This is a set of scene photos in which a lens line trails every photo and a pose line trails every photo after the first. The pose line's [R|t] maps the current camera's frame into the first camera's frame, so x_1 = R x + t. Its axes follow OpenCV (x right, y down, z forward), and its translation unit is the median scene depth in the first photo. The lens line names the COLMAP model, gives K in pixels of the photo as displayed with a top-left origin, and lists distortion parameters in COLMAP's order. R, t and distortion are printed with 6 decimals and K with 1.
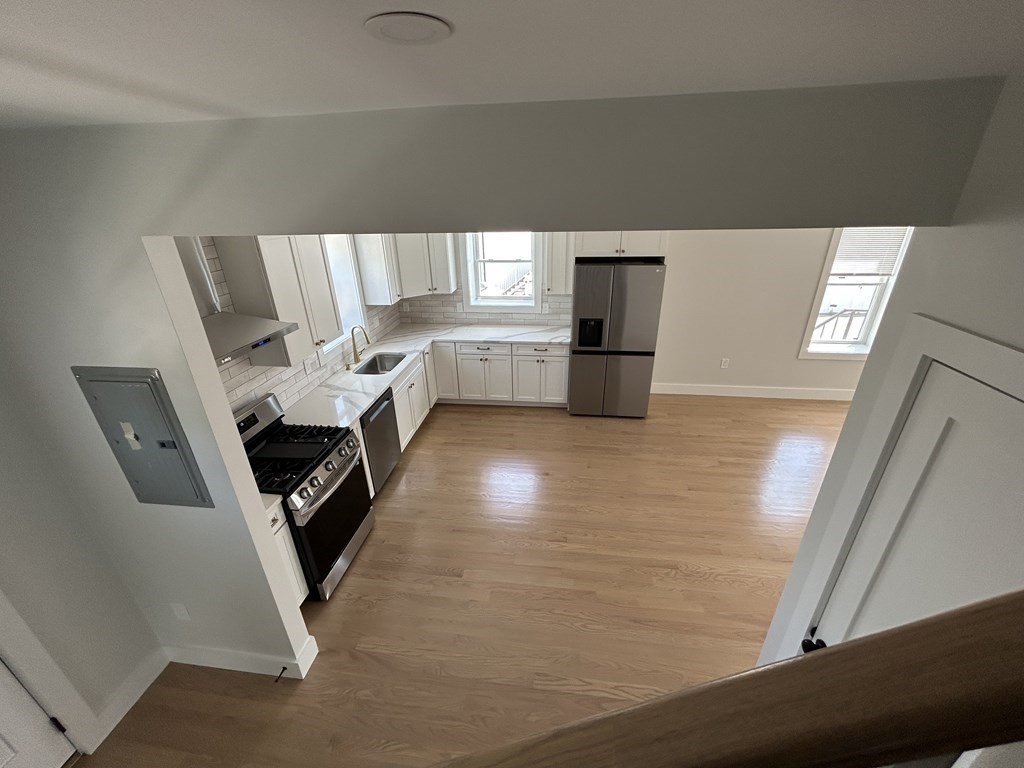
lens RADIAL K [[412.6, 0, 512.1], [0, 412.6, 382.3], [0, 0, 1]] dist [0.000637, 0.000144]
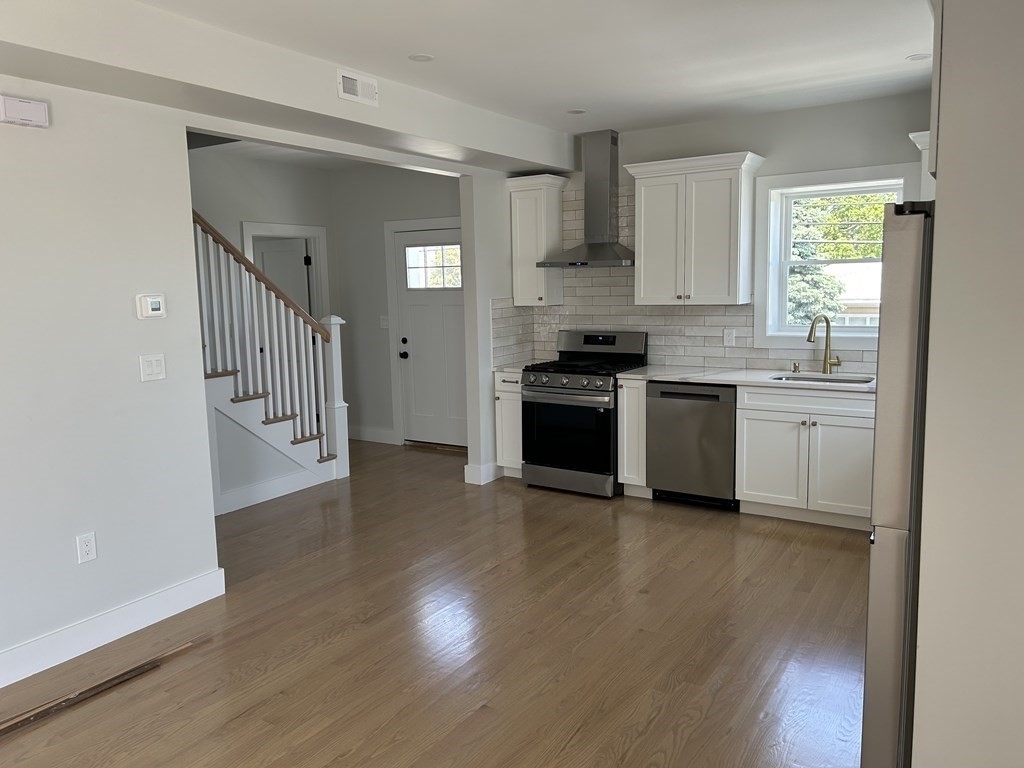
lens RADIAL K [[759.8, 0, 505.5], [0, 759.8, 382.6], [0, 0, 1]] dist [0.038136, -0.032320]
pose [[-0.419781, 0.154020, -0.894462, 1.139992], [-0.346202, 0.883816, 0.314664, -0.299223], [0.839004, 0.441754, -0.317687, 1.203139]]
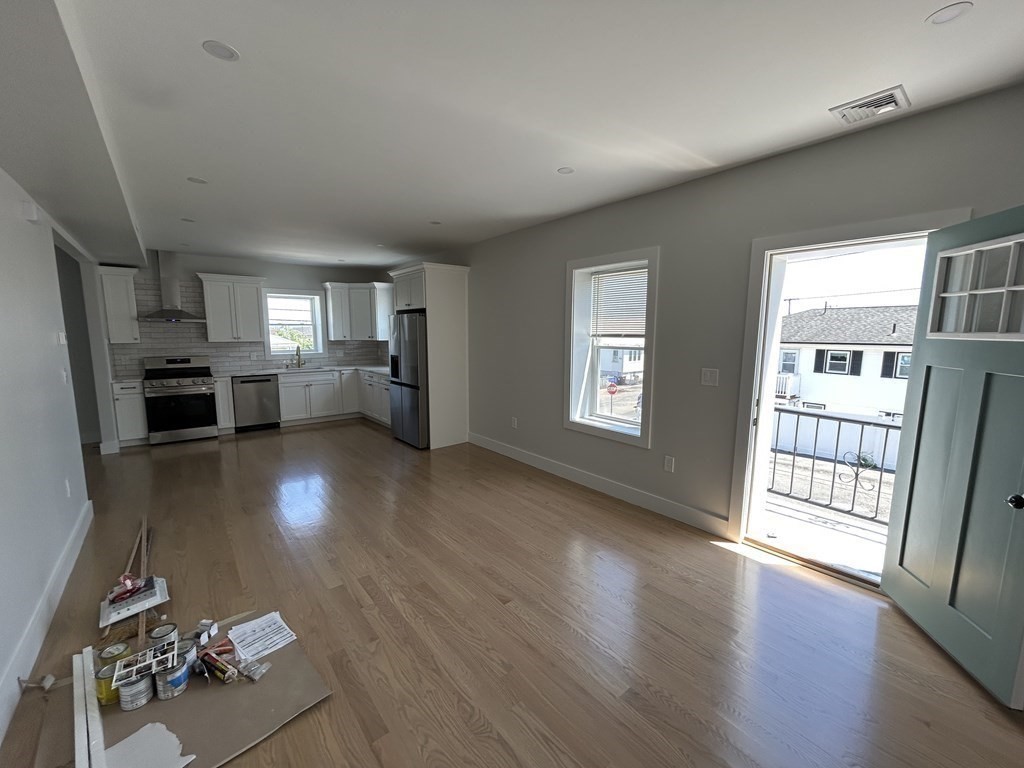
lens RADIAL K [[412.6, 0, 505.3], [0, 412.6, 383.7], [0, 0, 1]] dist [0.000637, 0.000144]
pose [[0.729973, 0.111308, -0.674351, 1.719286], [-0.299452, 0.938996, -0.169161, 0.056460], [0.614384, 0.325419, 0.718773, 0.408539]]
